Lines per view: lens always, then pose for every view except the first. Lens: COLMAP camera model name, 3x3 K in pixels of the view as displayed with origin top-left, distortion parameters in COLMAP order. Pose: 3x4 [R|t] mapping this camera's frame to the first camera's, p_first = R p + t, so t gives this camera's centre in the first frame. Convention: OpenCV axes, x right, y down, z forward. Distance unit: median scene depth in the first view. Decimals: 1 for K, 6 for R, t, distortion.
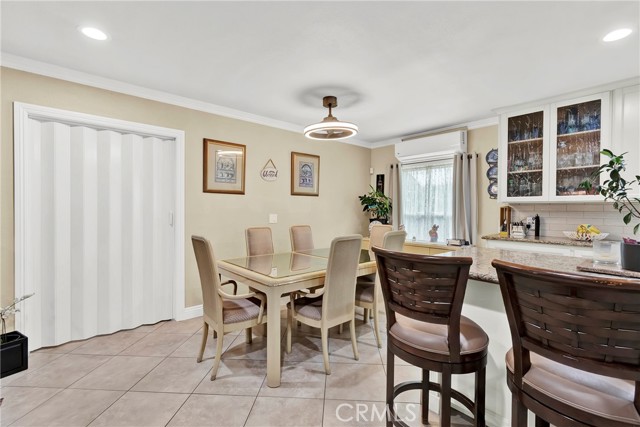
lens RADIAL K [[285.9, 0, 322.4], [0, 285.9, 212.7], [0, 0, 1]] dist [0.004043, -0.003031]
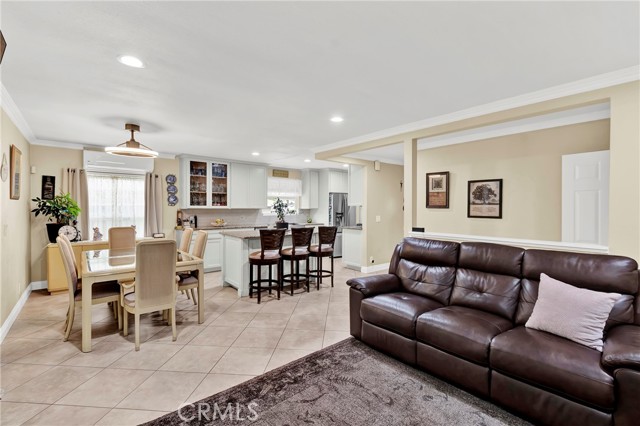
lens RADIAL K [[285.9, 0, 321.9], [0, 285.9, 210.6], [0, 0, 1]] dist [0.004043, -0.003031]
pose [[0.019969, -0.014436, 0.999696, -1.152007], [0.007455, 0.999870, 0.014290, -0.044885], [-0.999773, 0.007167, 0.020074, 0.161014]]
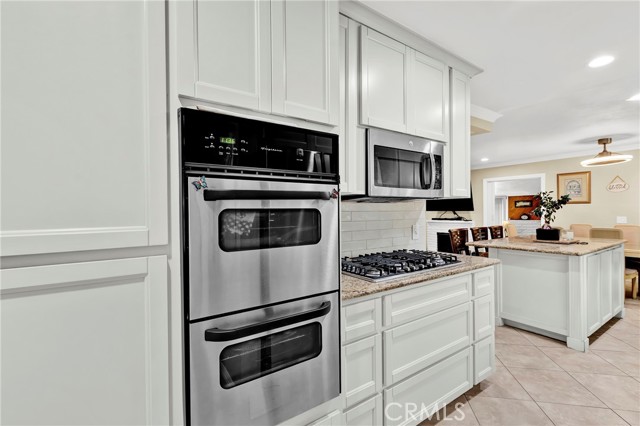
lens RADIAL K [[285.9, 0, 319.8], [0, 285.9, 212.0], [0, 0, 1]] dist [0.004043, -0.003031]
pose [[-0.126113, -0.002904, -0.992012, 1.640418], [-0.004266, 0.999988, -0.002385, -0.008354], [0.992007, 0.003931, -0.126124, -0.275070]]
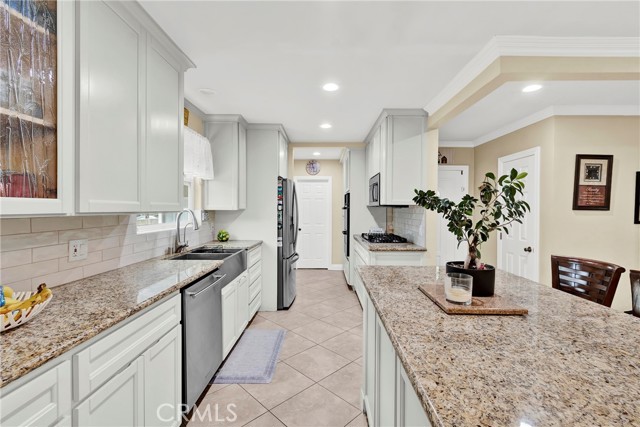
lens RADIAL K [[285.9, 0, 321.9], [0, 285.9, 212.3], [0, 0, 1]] dist [0.004043, -0.003031]
pose [[-0.743965, -0.020388, 0.667908, 0.369163], [-0.003617, 0.999643, 0.026485, -0.047102], [-0.668209, 0.017288, -0.743773, 0.908987]]
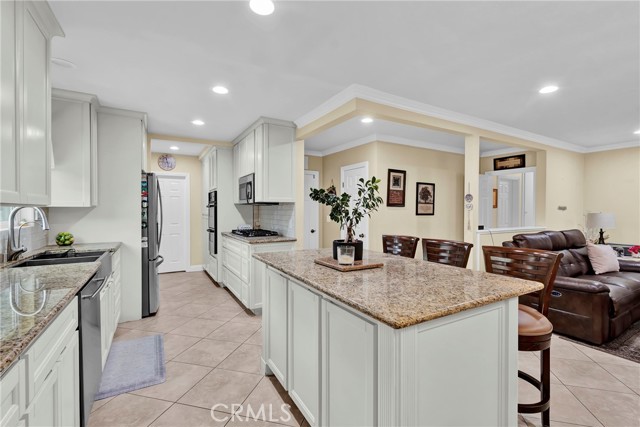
lens RADIAL K [[285.9, 0, 322.0], [0, 285.9, 212.5], [0, 0, 1]] dist [0.004043, -0.003031]
pose [[-0.981447, -0.010254, 0.191458, 0.427981], [-0.006012, 0.999724, 0.022724, -0.032913], [-0.191638, 0.021151, -0.981238, 1.072874]]
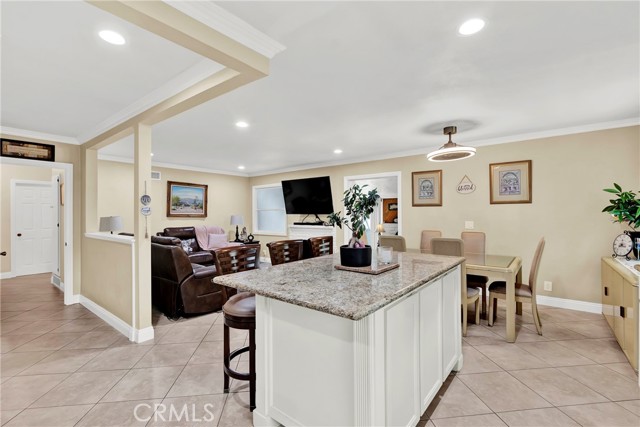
lens RADIAL K [[285.9, 0, 320.9], [0, 285.9, 213.7], [0, 0, 1]] dist [0.004043, -0.003031]
pose [[0.174889, -0.003799, -0.984581, 1.099862], [-0.004603, 0.999978, -0.004676, -0.022016], [0.984577, 0.005350, 0.174867, 0.235298]]
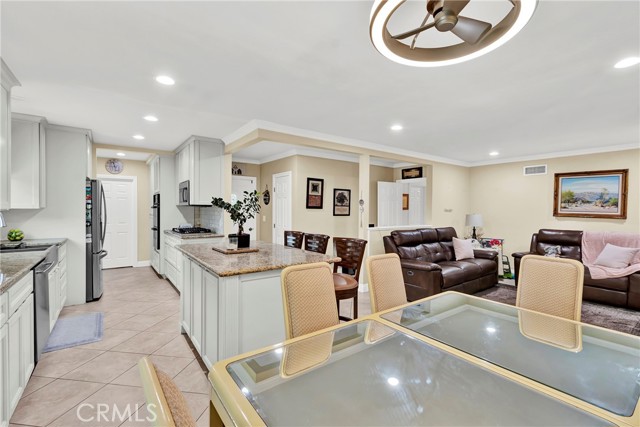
lens RADIAL K [[285.9, 0, 322.4], [0, 285.9, 212.2], [0, 0, 1]] dist [0.004043, -0.003031]
pose [[-0.996522, -0.014193, 0.082107, 0.147667], [-0.012395, 0.999673, 0.022368, -0.050157], [-0.082398, 0.021272, -0.996372, 1.328856]]
